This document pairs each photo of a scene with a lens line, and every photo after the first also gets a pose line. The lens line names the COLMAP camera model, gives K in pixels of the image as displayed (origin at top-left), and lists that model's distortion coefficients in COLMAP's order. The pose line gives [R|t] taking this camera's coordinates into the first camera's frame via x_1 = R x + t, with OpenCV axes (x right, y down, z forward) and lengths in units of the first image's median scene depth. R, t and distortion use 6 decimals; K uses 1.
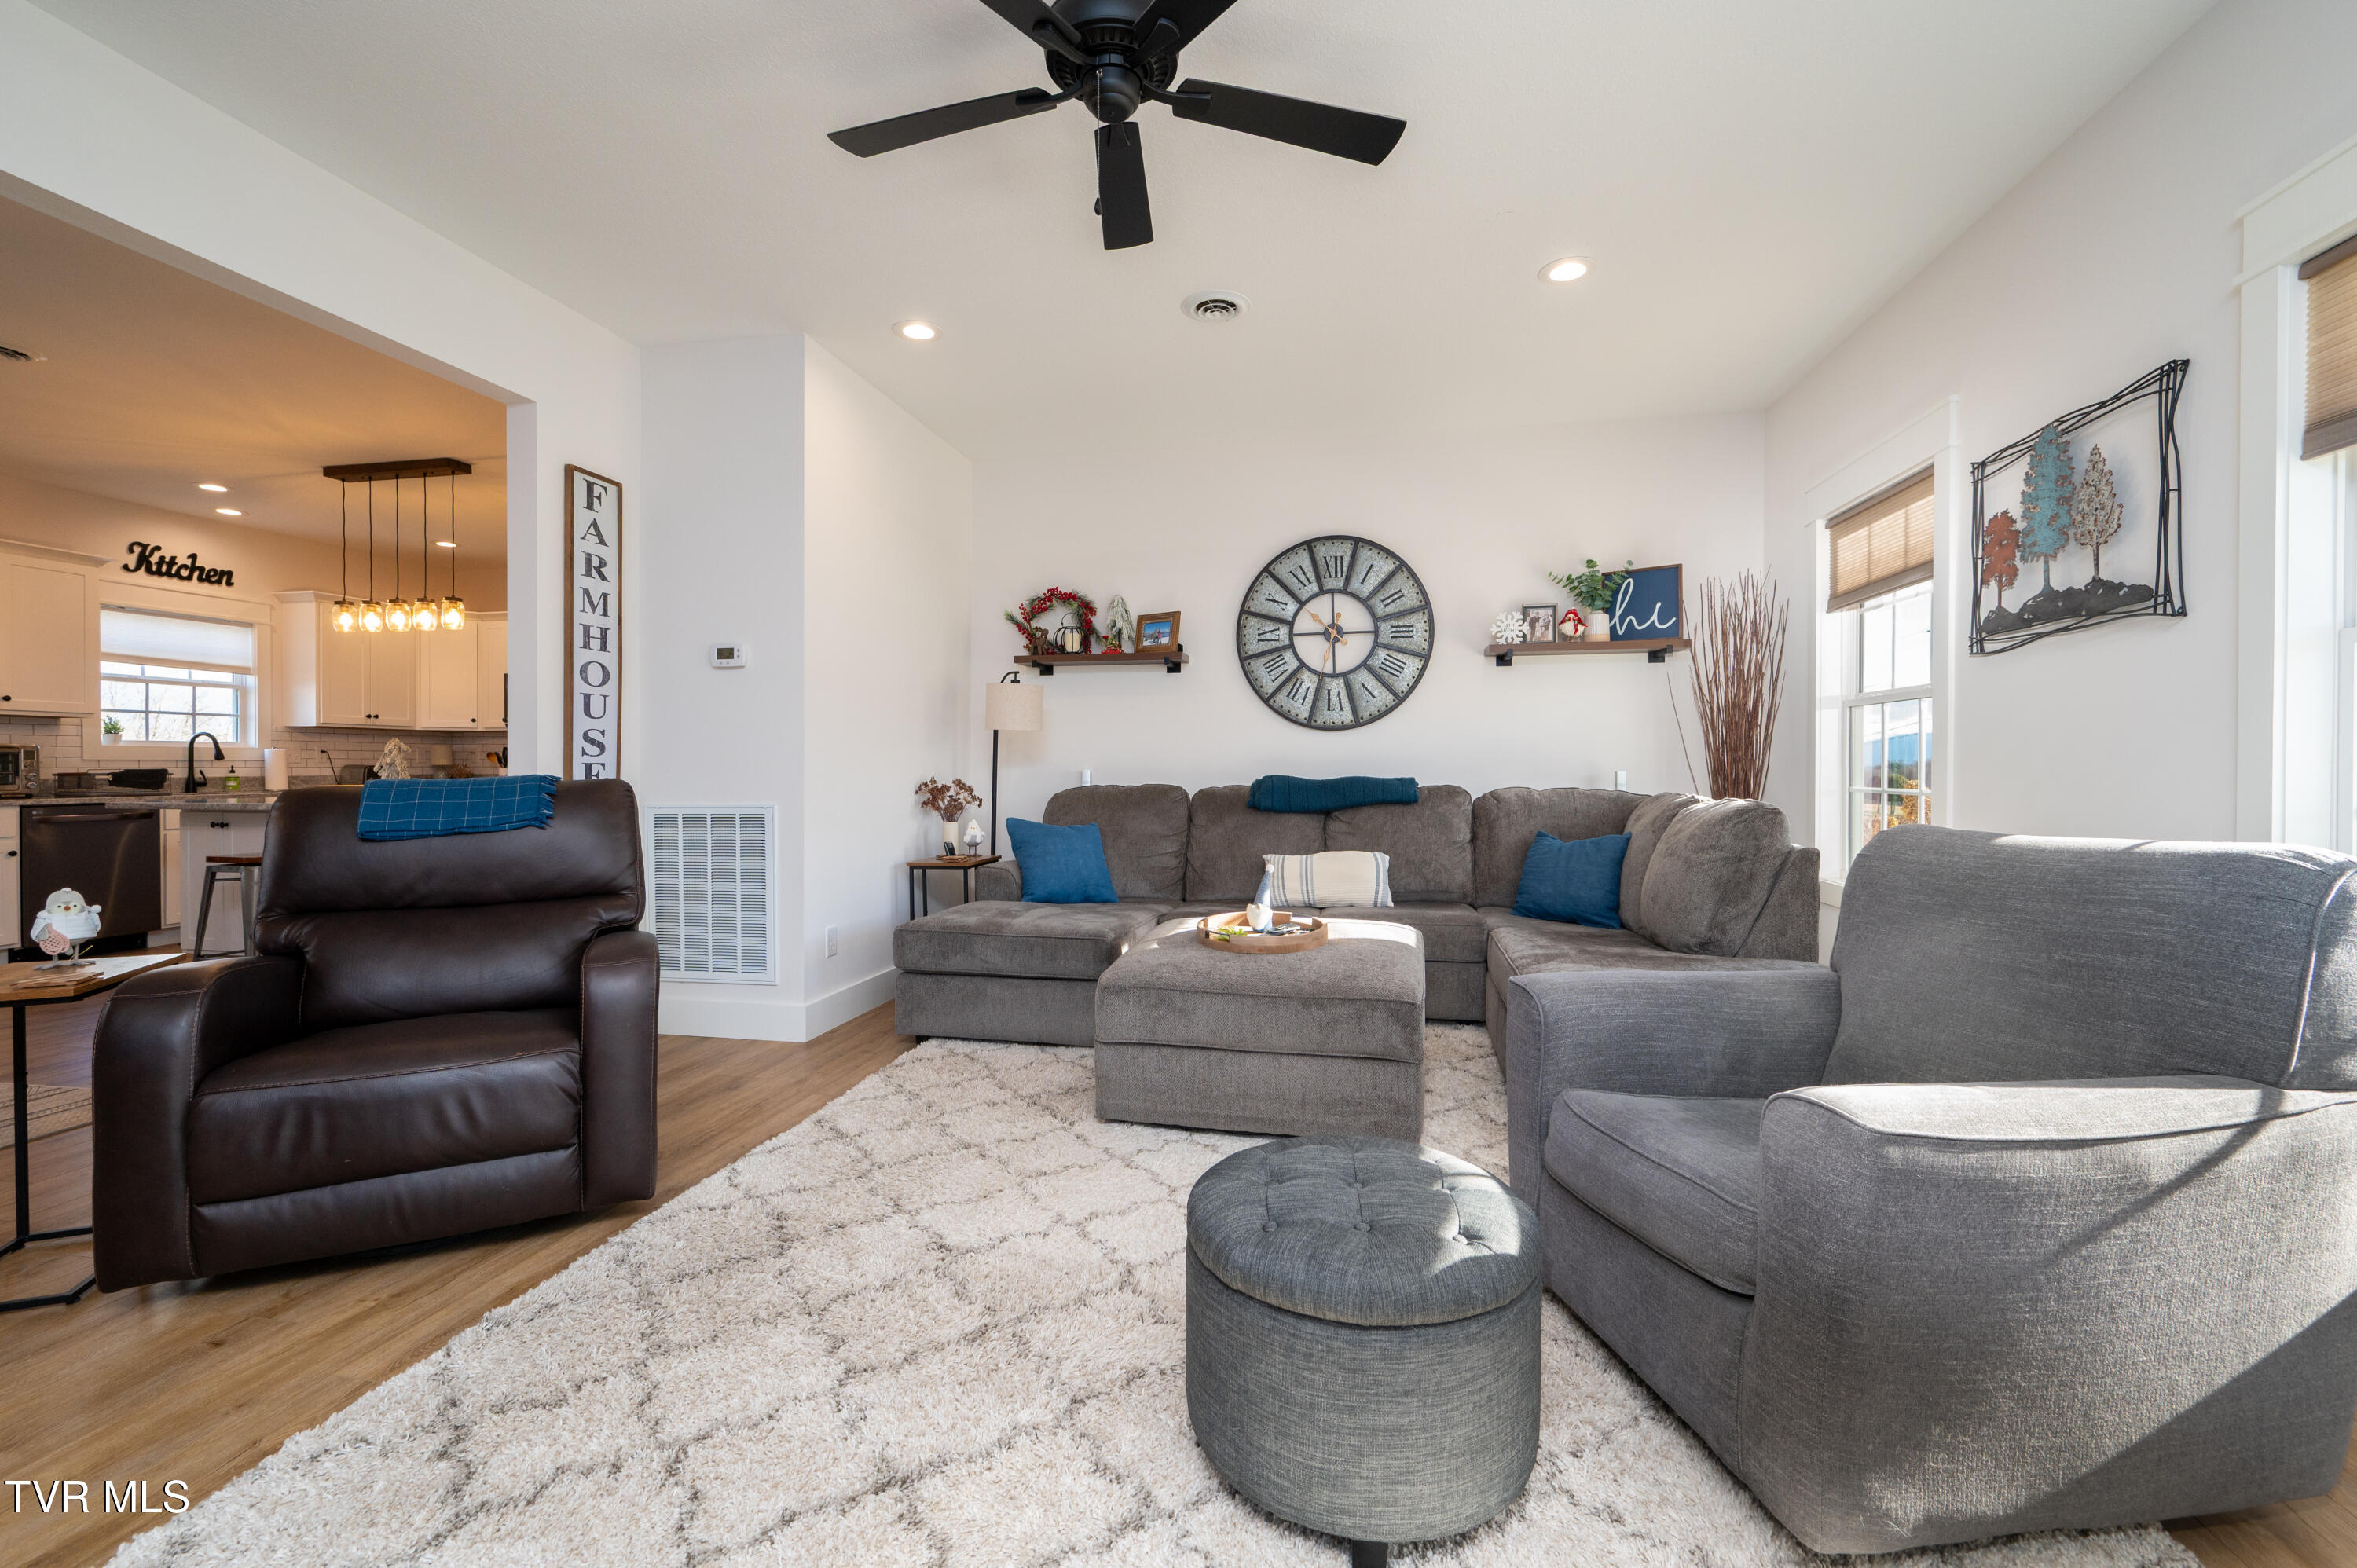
lens RADIAL K [[993.4, 0, 1177.7], [0, 993.4, 777.0], [0, 0, 1]] dist [-0.001152, -0.000043]
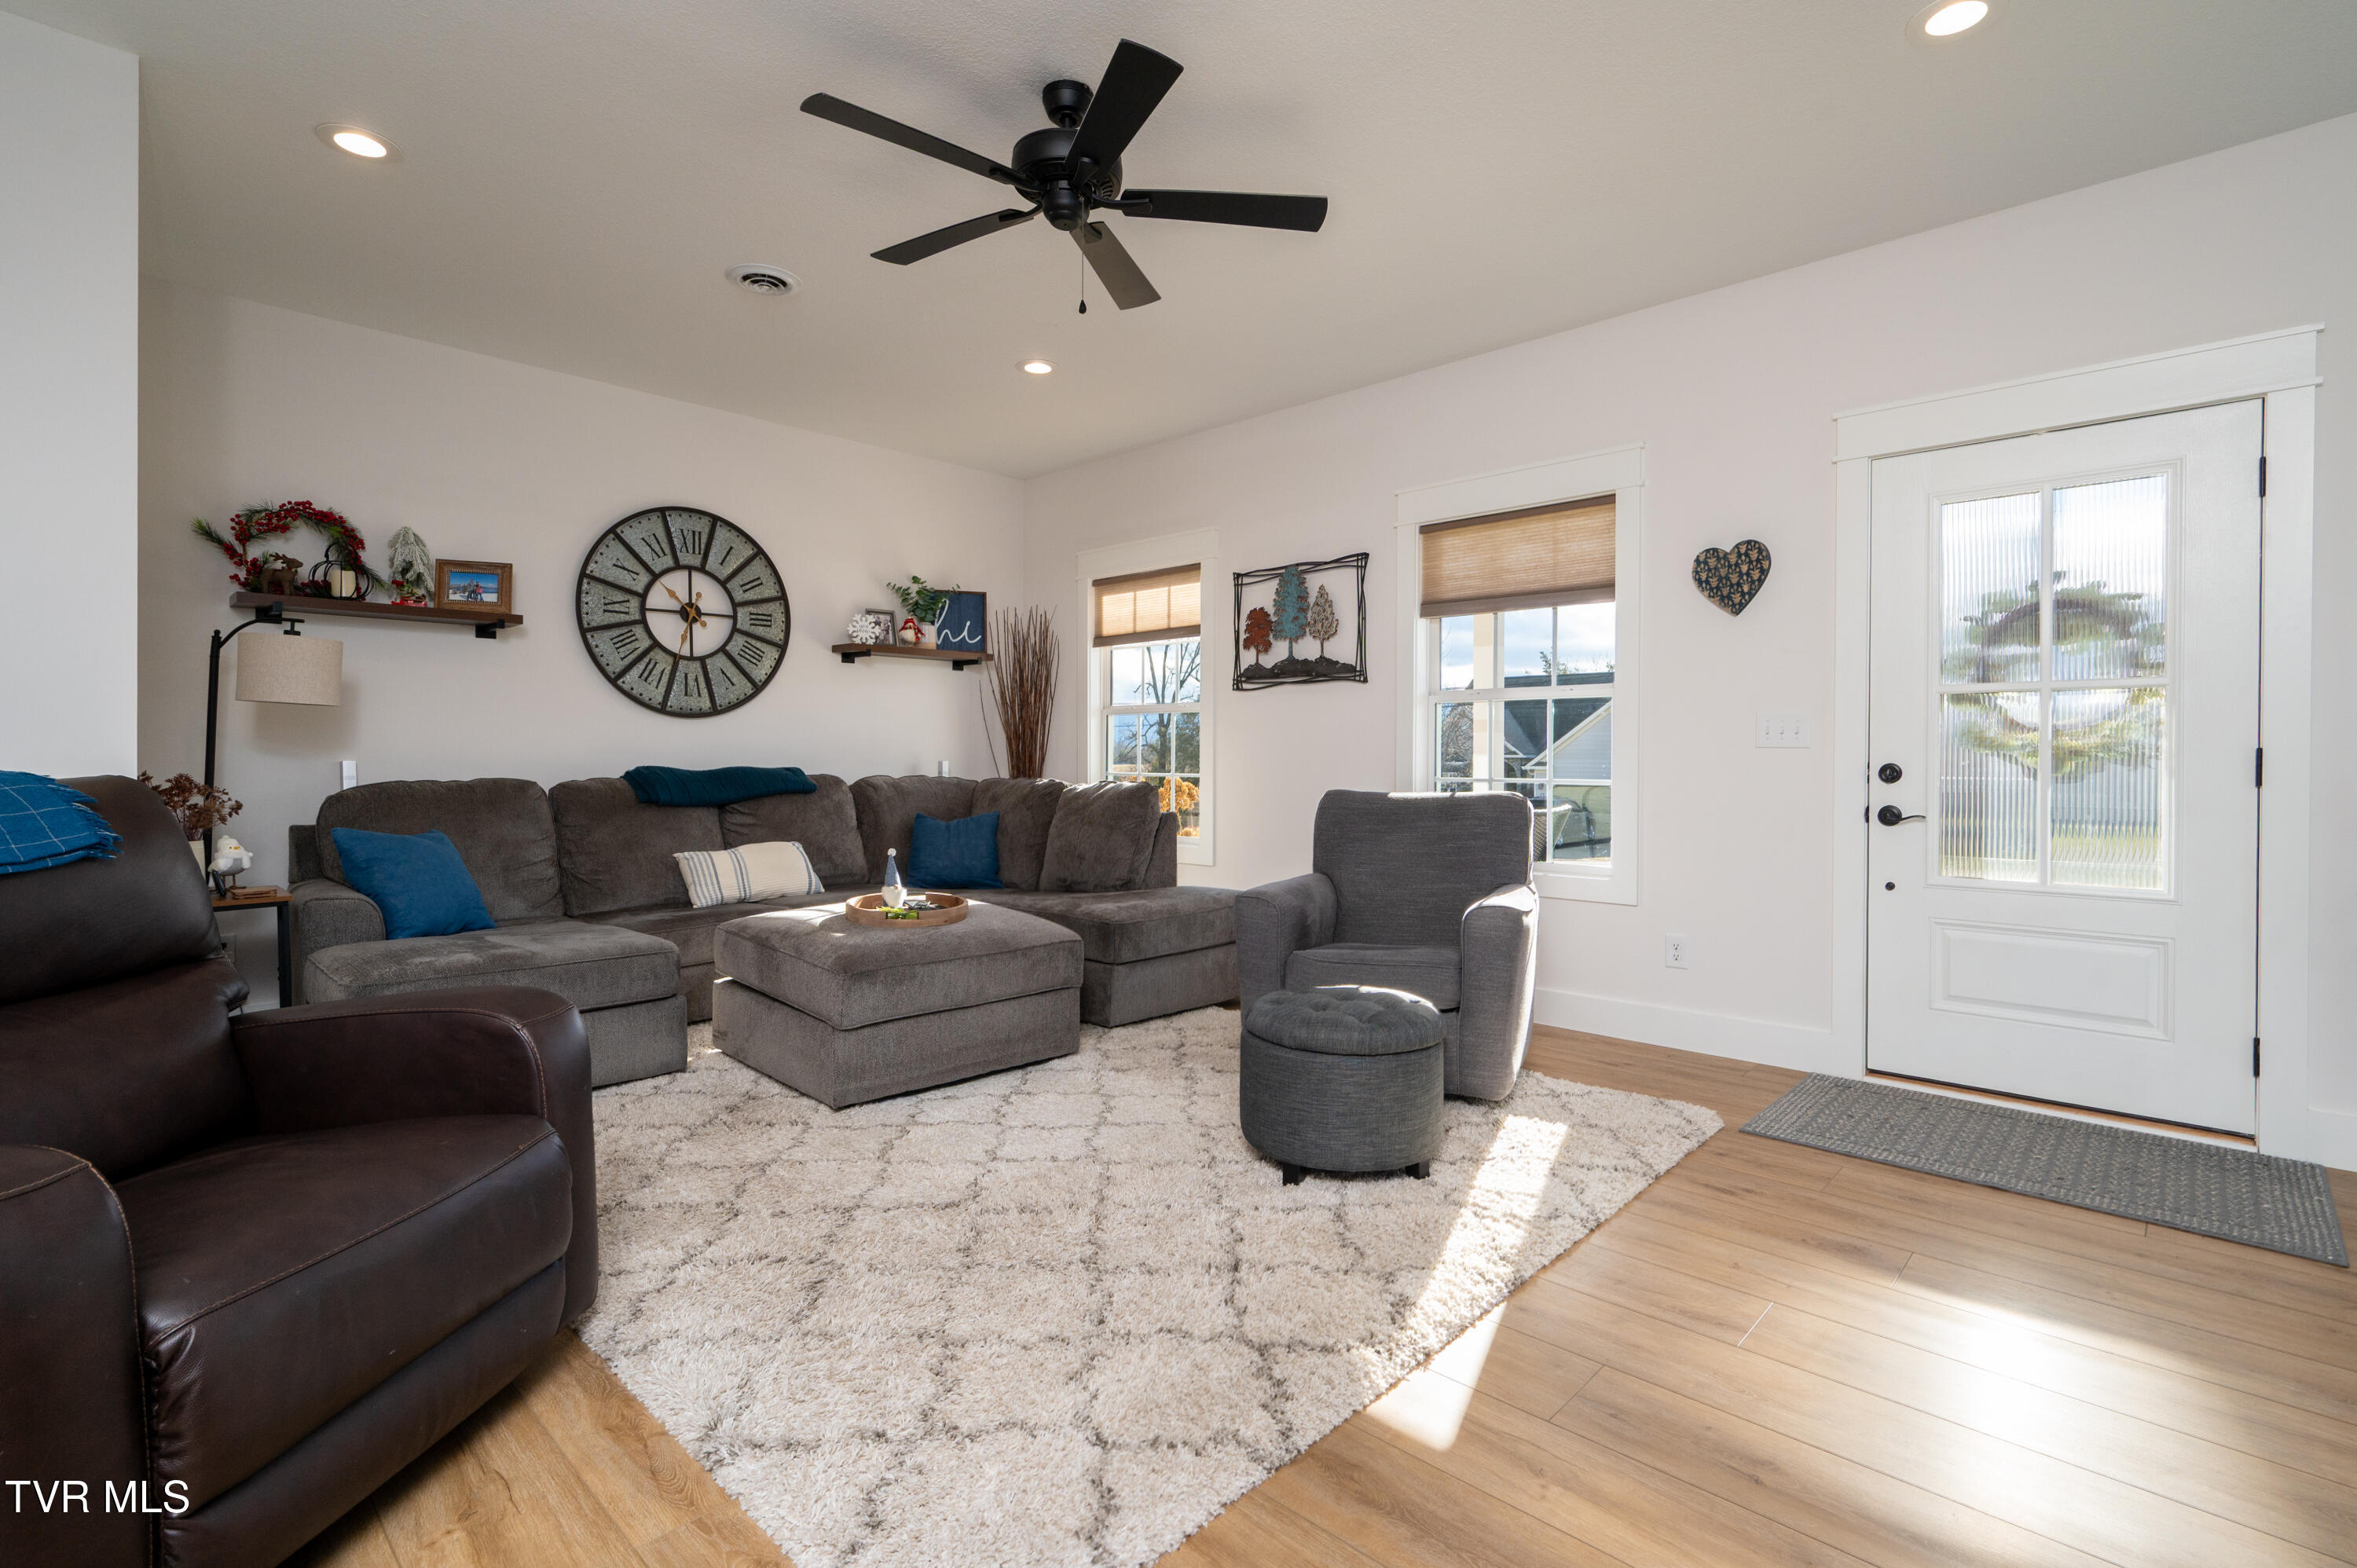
lens RADIAL K [[1086.5, 0, 1183.0], [0, 1086.5, 768.3], [0, 0, 1]] dist [0.001747, -0.000110]
pose [[0.536682, -0.007865, 0.843748, -0.471343], [0.006257, 0.999966, 0.005341, -0.001789], [-0.843762, 0.002413, 0.536713, 0.066049]]
